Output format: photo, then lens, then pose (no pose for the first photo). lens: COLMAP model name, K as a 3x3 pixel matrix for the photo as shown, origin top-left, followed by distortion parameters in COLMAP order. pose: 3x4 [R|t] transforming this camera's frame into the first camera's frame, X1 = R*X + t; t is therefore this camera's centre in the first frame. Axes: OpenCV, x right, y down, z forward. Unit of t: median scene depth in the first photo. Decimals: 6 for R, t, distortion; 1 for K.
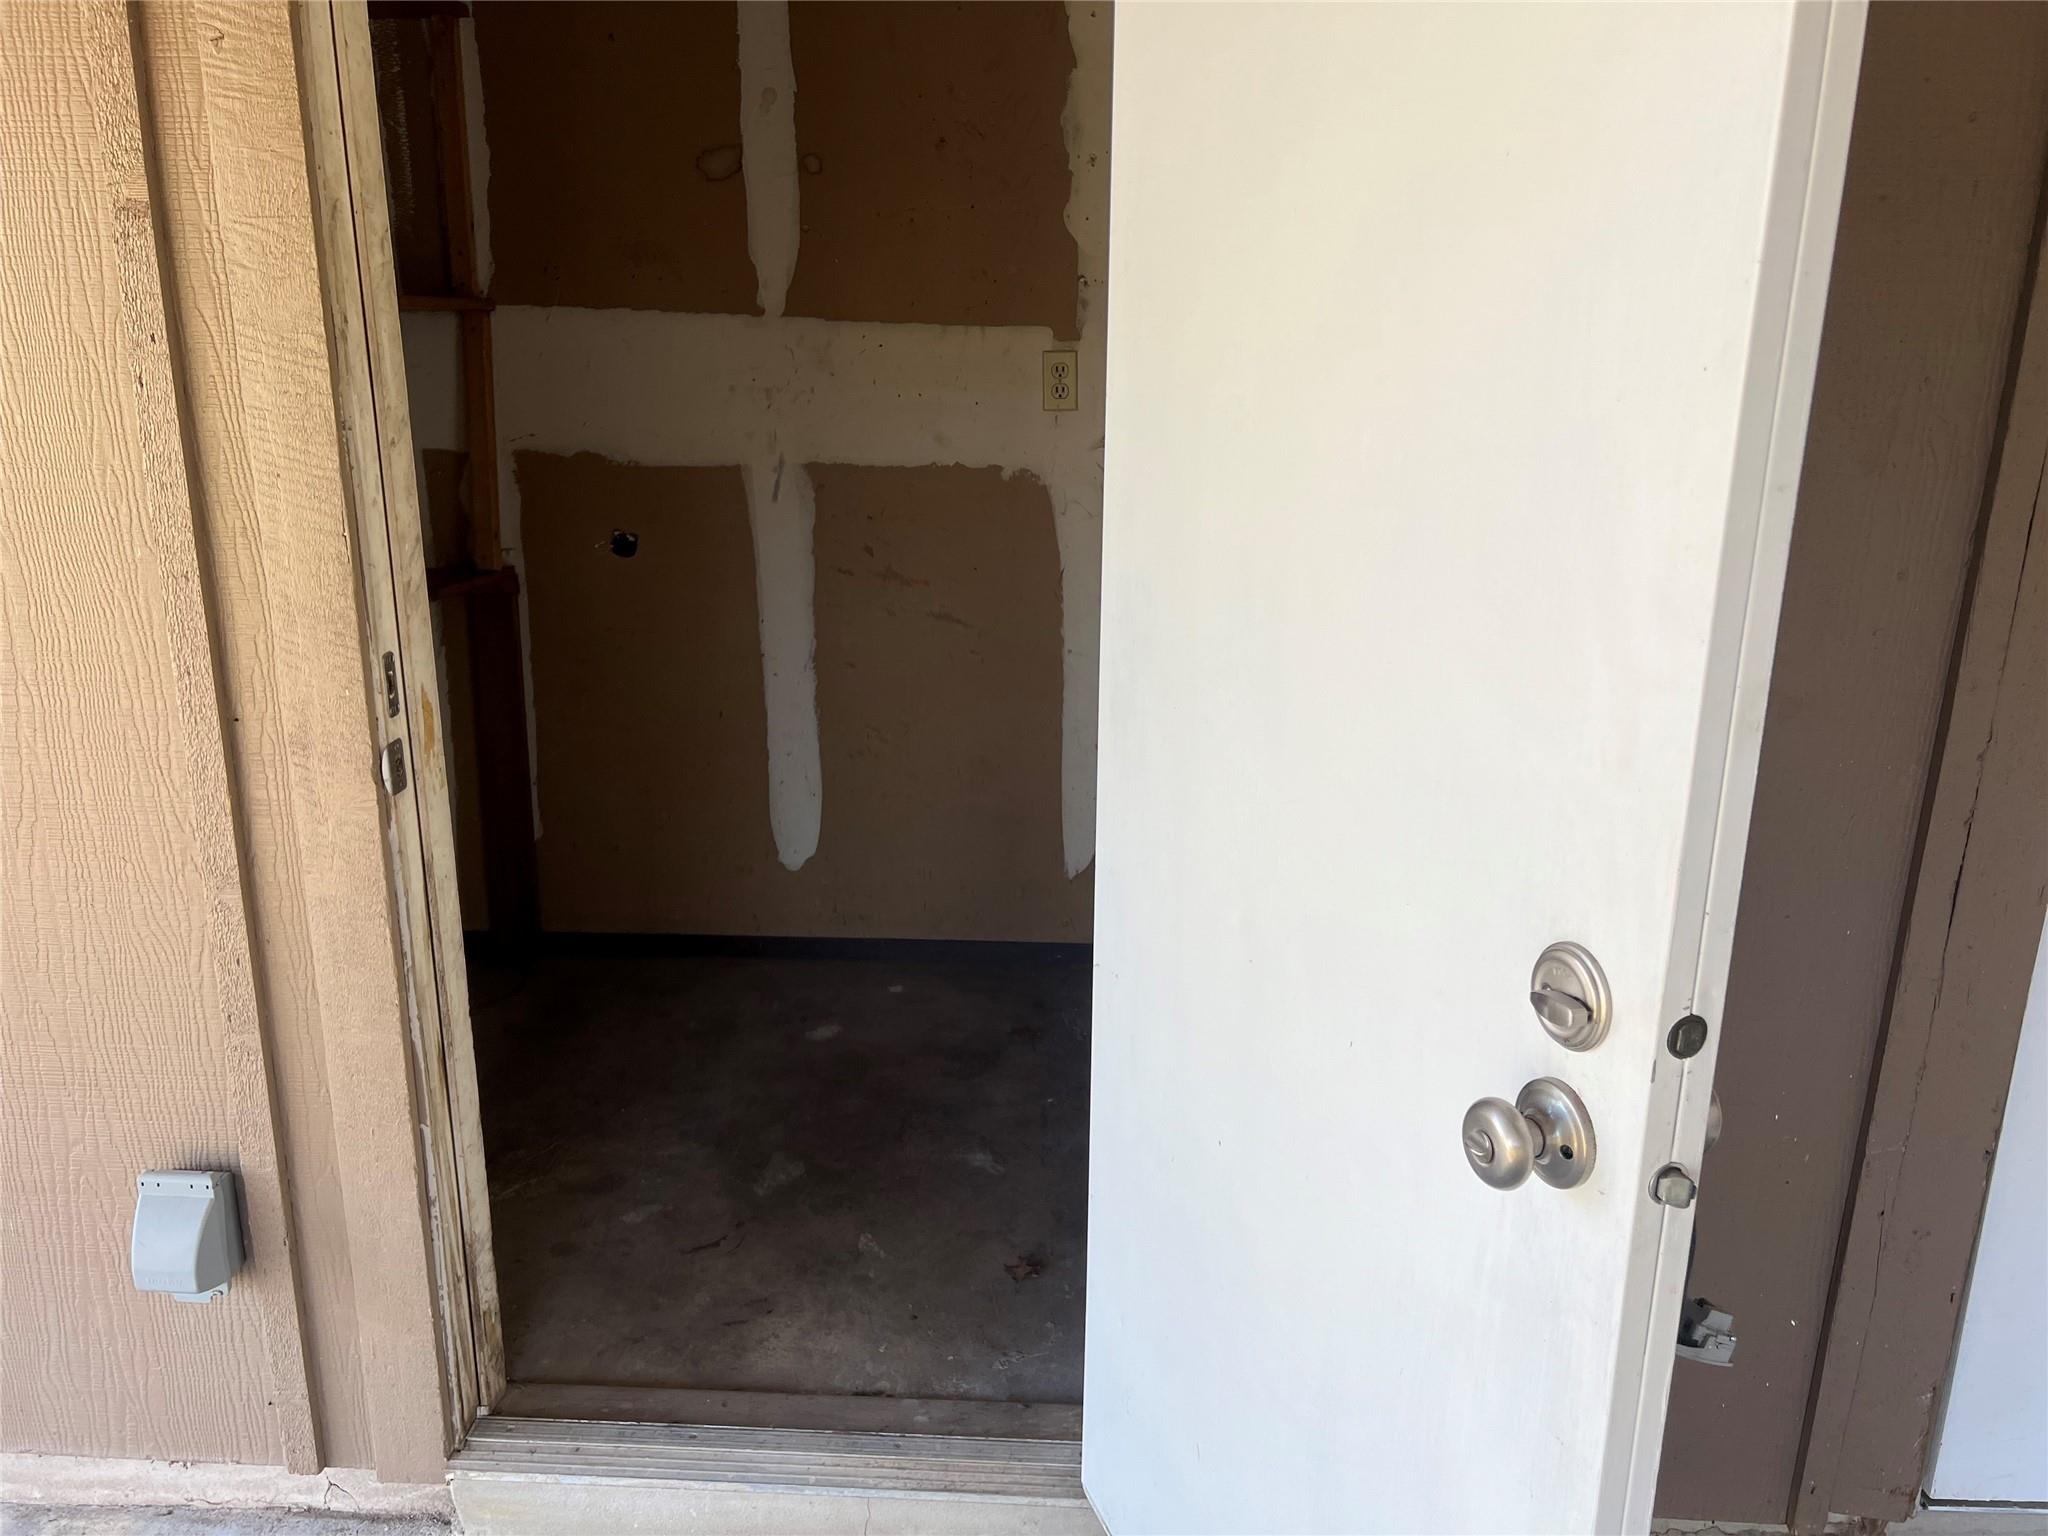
lens RADIAL K [[1528.3, 0, 1030.1], [0, 1528.3, 774.7], [0, 0, 1]] dist [0.043887, -0.045813]
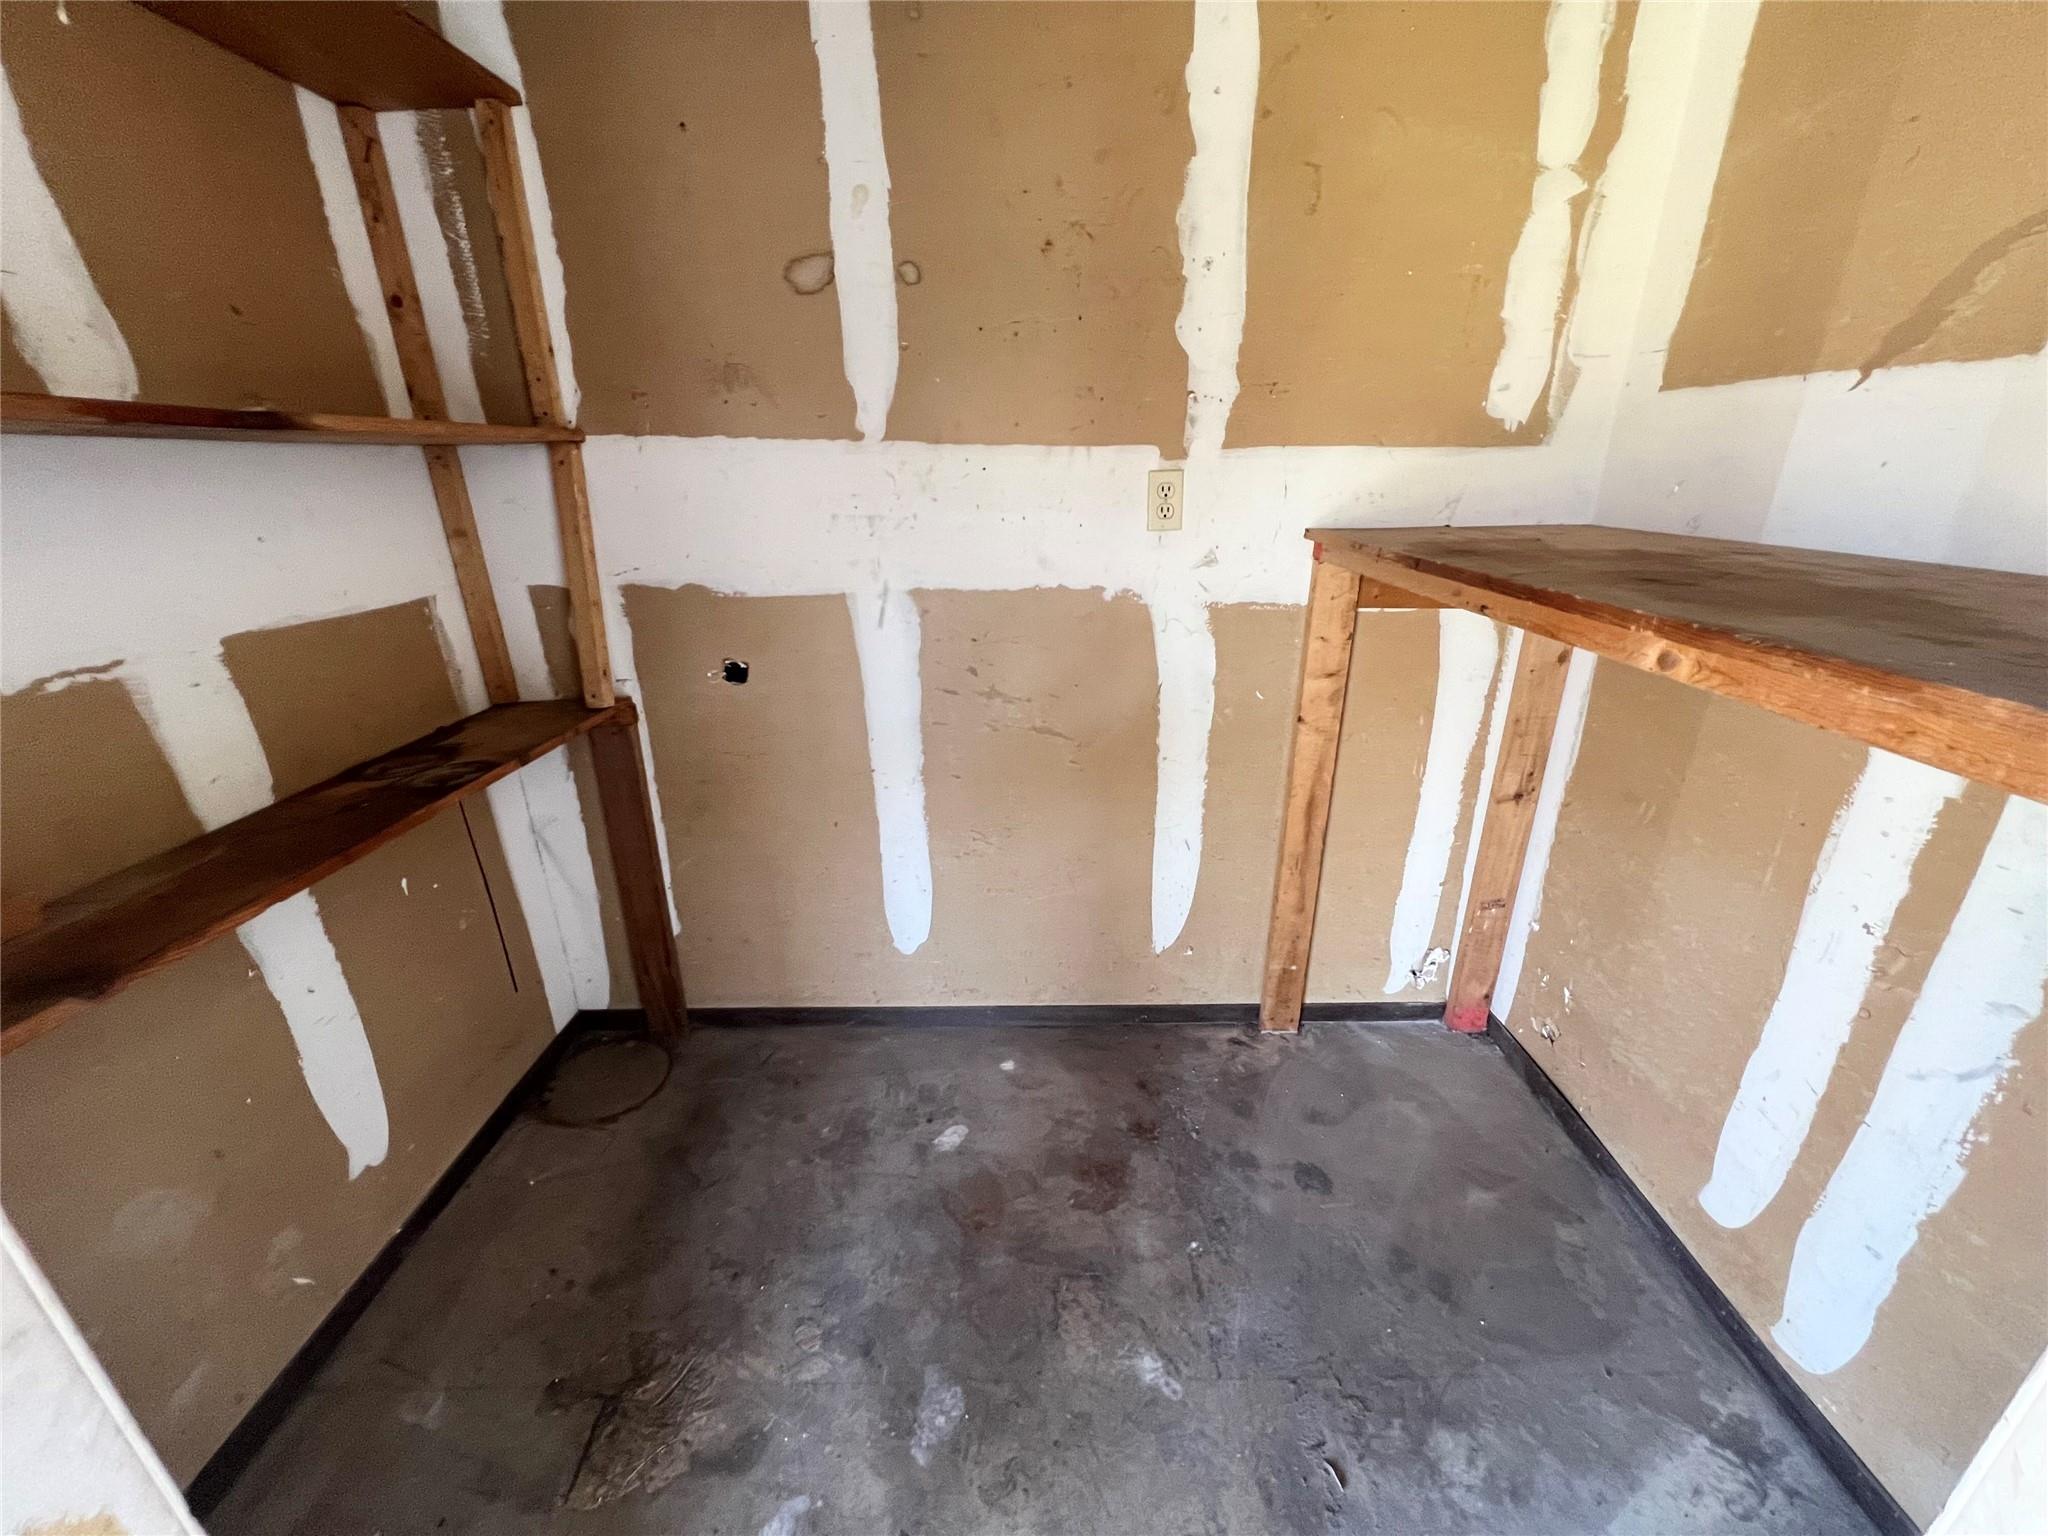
lens RADIAL K [[819.4, 0, 1019.1], [0, 819.4, 777.0], [0, 0, 1]] dist [-0.001440, -0.000159]
pose [[0.998953, -0.033670, 0.030975, -0.097701], [0.030911, 0.995851, 0.085593, -0.126929], [-0.033728, -0.084546, 0.995849, 0.458446]]
